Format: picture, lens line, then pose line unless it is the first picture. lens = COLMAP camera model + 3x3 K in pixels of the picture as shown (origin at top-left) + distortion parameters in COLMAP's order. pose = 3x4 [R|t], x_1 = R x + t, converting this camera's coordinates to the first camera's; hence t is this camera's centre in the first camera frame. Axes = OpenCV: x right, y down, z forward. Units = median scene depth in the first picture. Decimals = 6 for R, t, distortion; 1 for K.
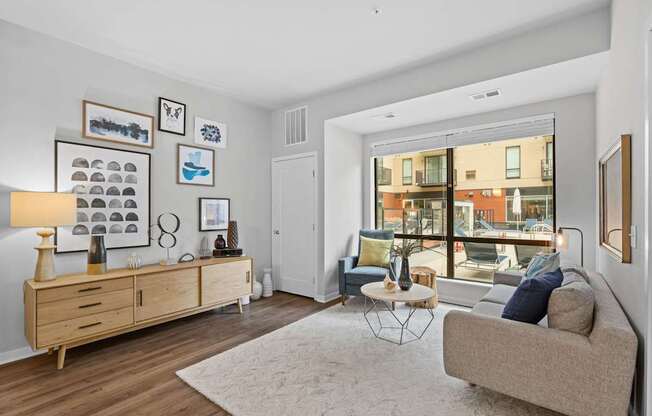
lens RADIAL K [[296.2, 0, 328.7], [0, 296.2, 211.0], [0, 0, 1]] dist [-0.003302, 0.000593]
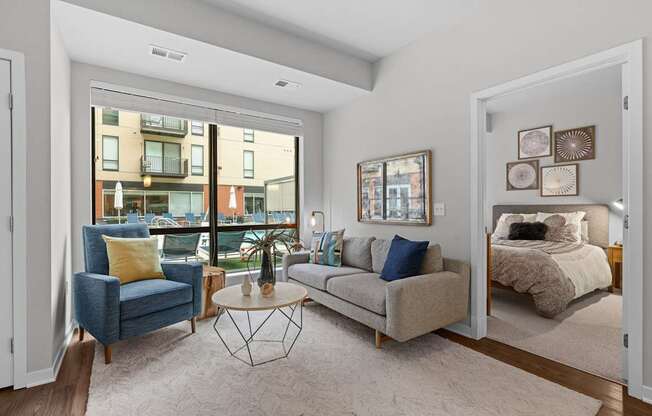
lens RADIAL K [[296.2, 0, 327.5], [0, 296.2, 207.5], [0, 0, 1]] dist [-0.003302, 0.000593]
pose [[0.306445, 0.000656, 0.951888, -0.098012], [-0.001783, 0.999998, -0.000115, 0.008914], [-0.951887, -0.001662, 0.306445, 0.127999]]
